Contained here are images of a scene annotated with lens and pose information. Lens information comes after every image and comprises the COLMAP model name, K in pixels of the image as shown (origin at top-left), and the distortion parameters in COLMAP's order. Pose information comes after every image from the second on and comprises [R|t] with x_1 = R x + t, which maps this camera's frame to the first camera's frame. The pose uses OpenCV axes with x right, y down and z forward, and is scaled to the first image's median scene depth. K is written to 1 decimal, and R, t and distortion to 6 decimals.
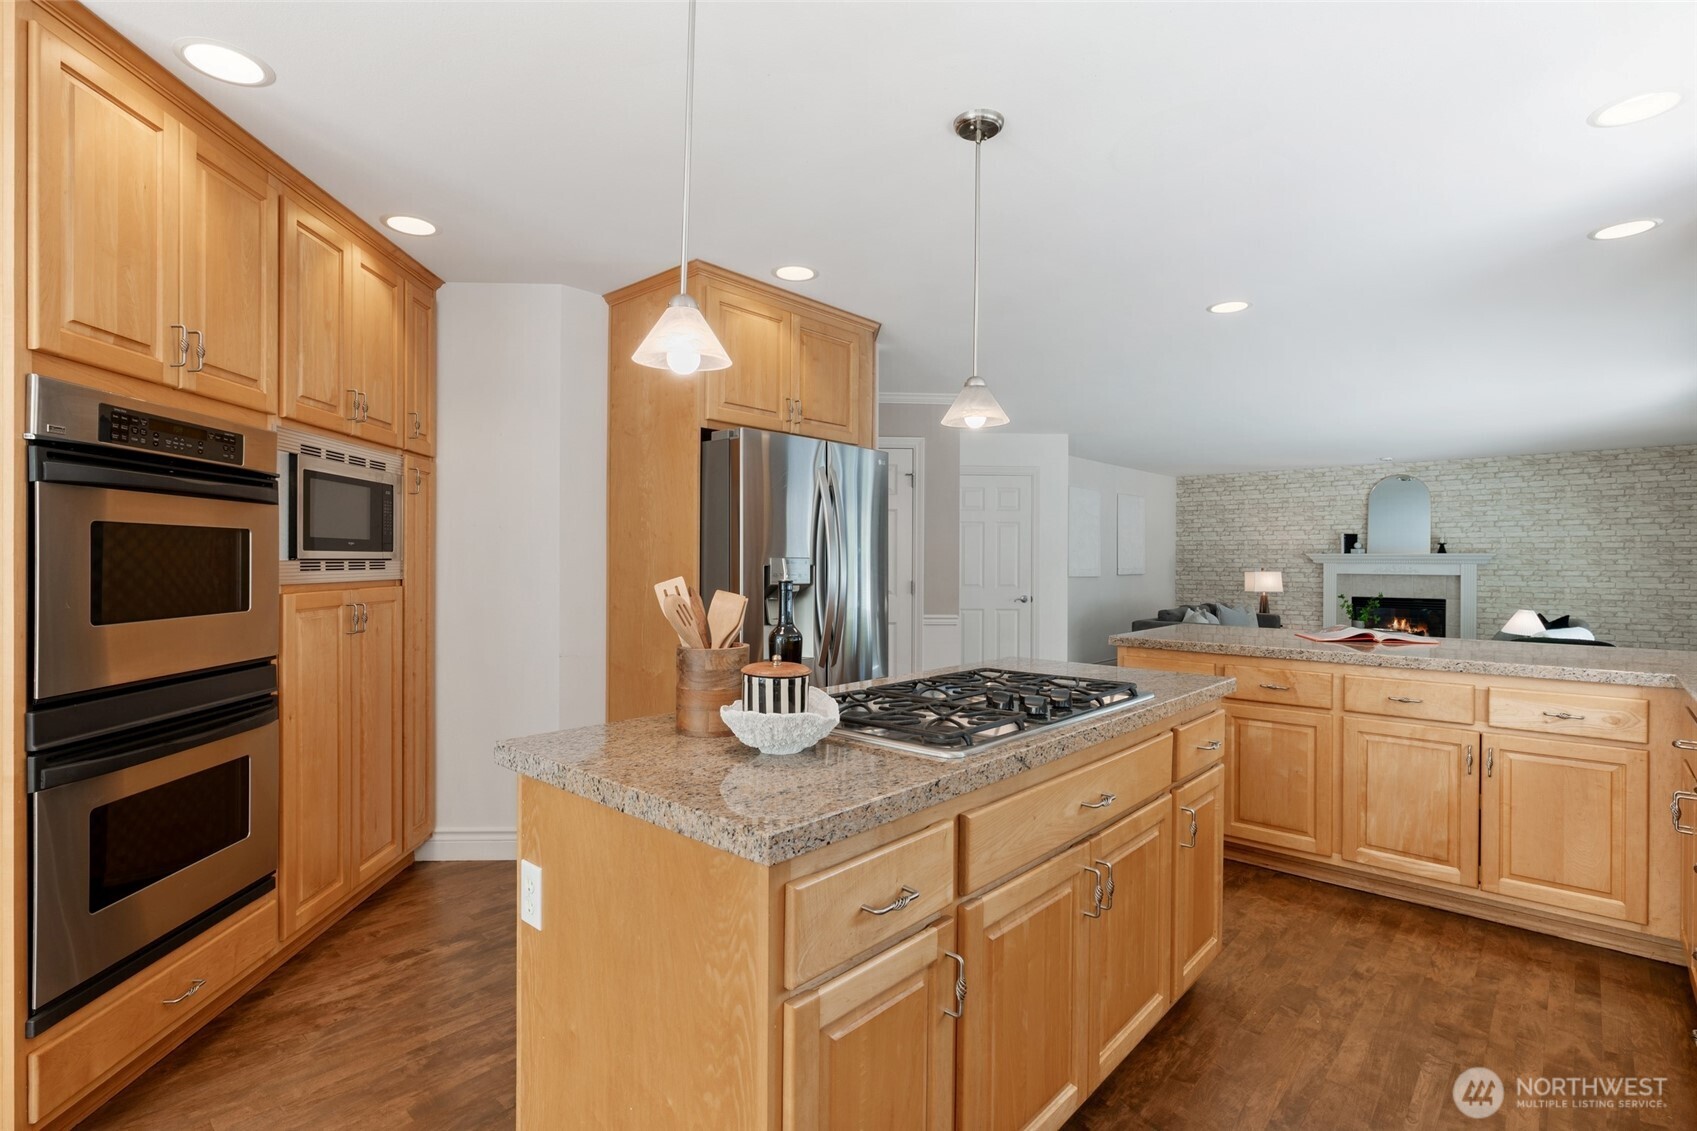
lens RADIAL K [[815.9, 0, 848.5], [0, 815.9, 565.5], [0, 0, 1]] dist [-0.000506, -0.000083]
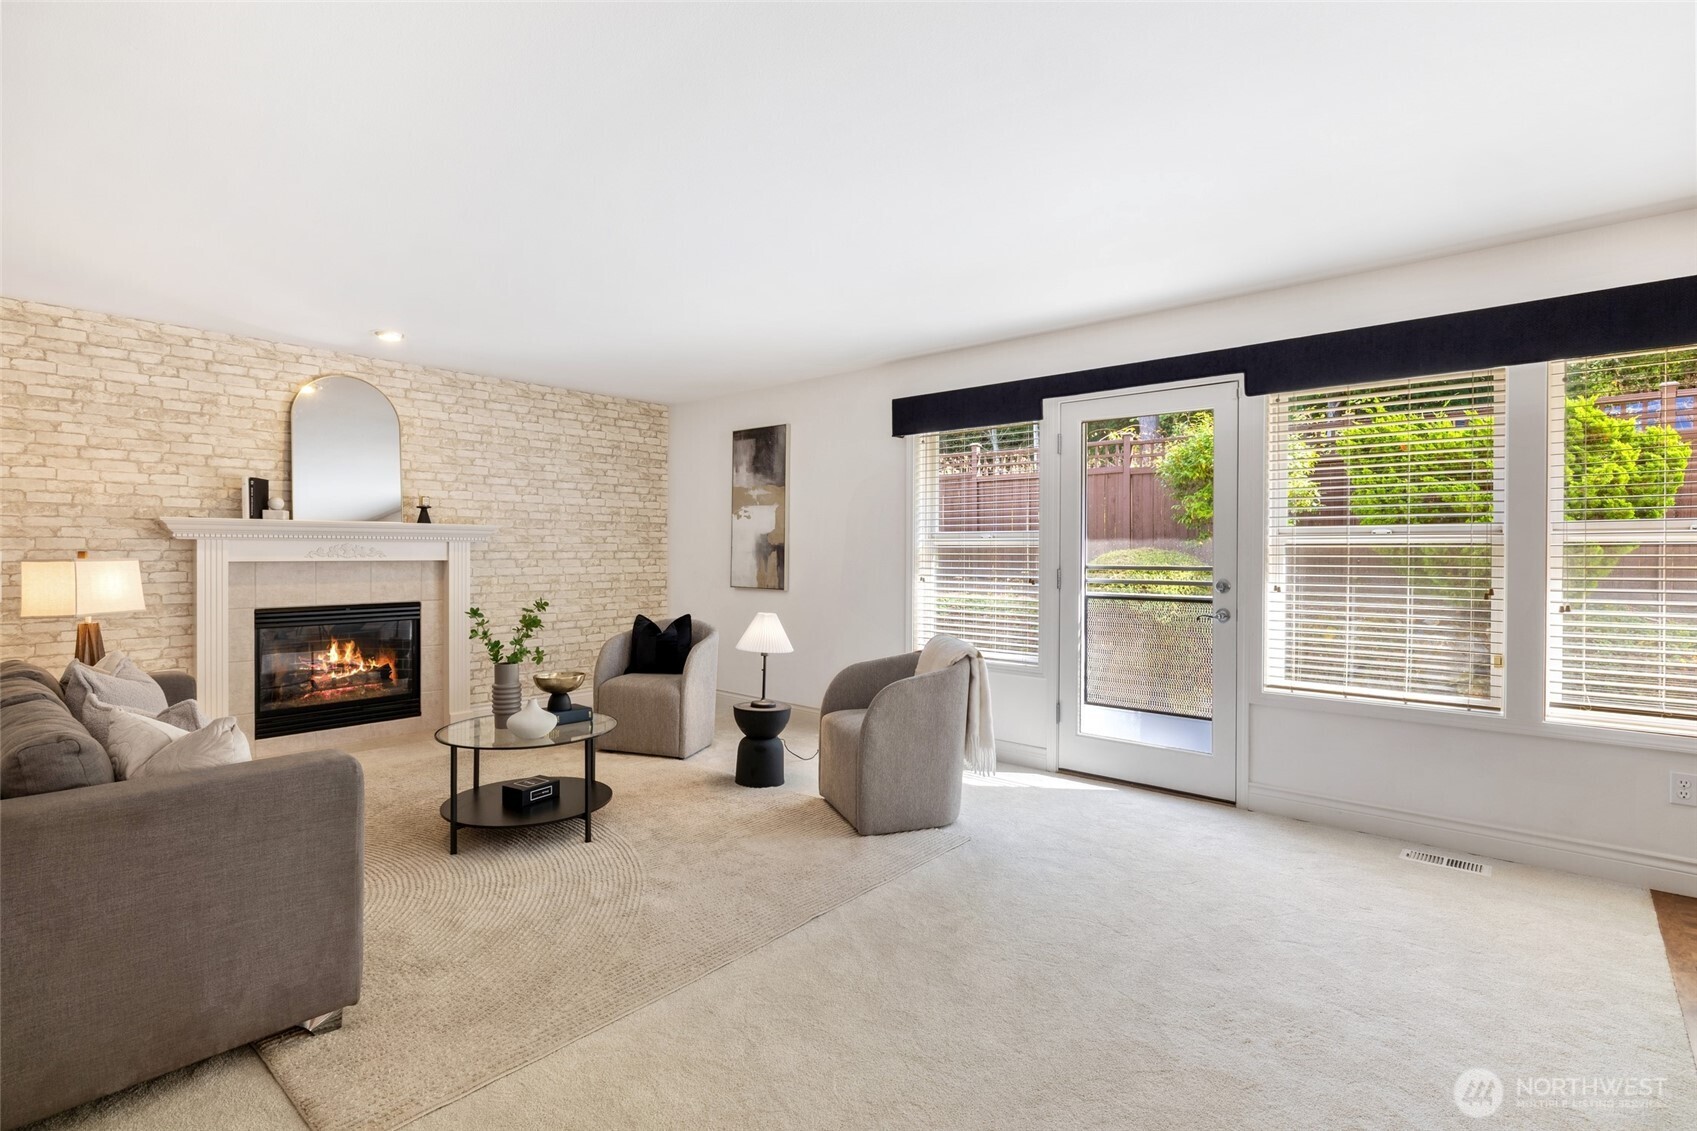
lens RADIAL K [[815.9, 0, 848.5], [0, 815.9, 565.5], [0, 0, 1]] dist [-0.000506, -0.000083]
pose [[-0.010214, -0.023449, 0.999673, 0.130471], [0.003473, 0.999718, 0.023486, 0.002401], [-0.999942, 0.003712, -0.010130, 0.661257]]
